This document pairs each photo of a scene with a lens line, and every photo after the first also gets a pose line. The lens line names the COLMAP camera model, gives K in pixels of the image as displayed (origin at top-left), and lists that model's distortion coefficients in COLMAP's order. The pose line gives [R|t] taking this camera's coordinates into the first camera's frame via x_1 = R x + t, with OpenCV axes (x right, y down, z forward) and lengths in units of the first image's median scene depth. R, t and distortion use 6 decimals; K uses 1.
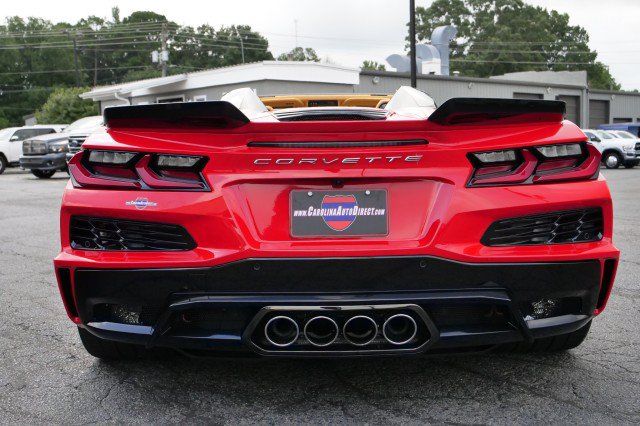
lens RADIAL K [[756.2, 0, 320.0], [0, 756.2, 213.0], [0, 0, 1]] dist [0.004714, 0.014704]
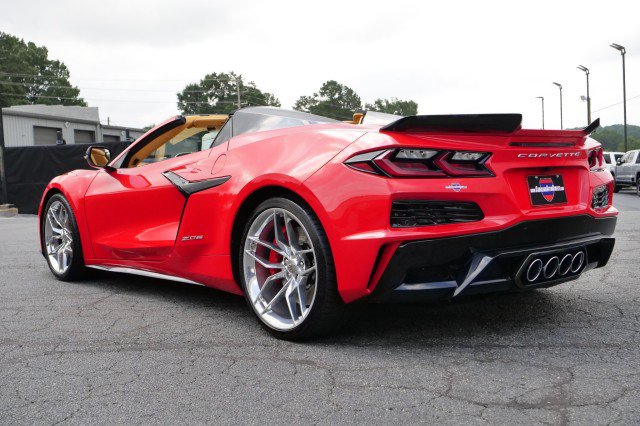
lens RADIAL K [[819.2, 0, 320.0], [0, 819.2, 213.0], [0, 0, 1]] dist [-0.003516, 0.021685]
pose [[0.735375, -0.041977, 0.676359, -0.134060], [0.081666, 0.996295, -0.026959, 0.005024], [-0.672721, 0.075060, 0.736079, 0.009249]]
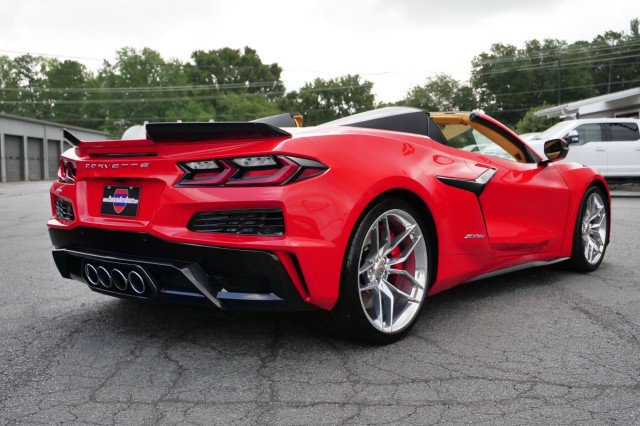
lens RADIAL K [[756.2, 0, 320.0], [0, 756.2, 213.0], [0, 0, 1]] dist [0.004714, 0.014704]
pose [[0.755691, 0.052373, -0.652831, 0.122990], [-0.065923, 0.997818, 0.003740, -0.000739], [0.651602, 0.040210, 0.757495, 0.011286]]
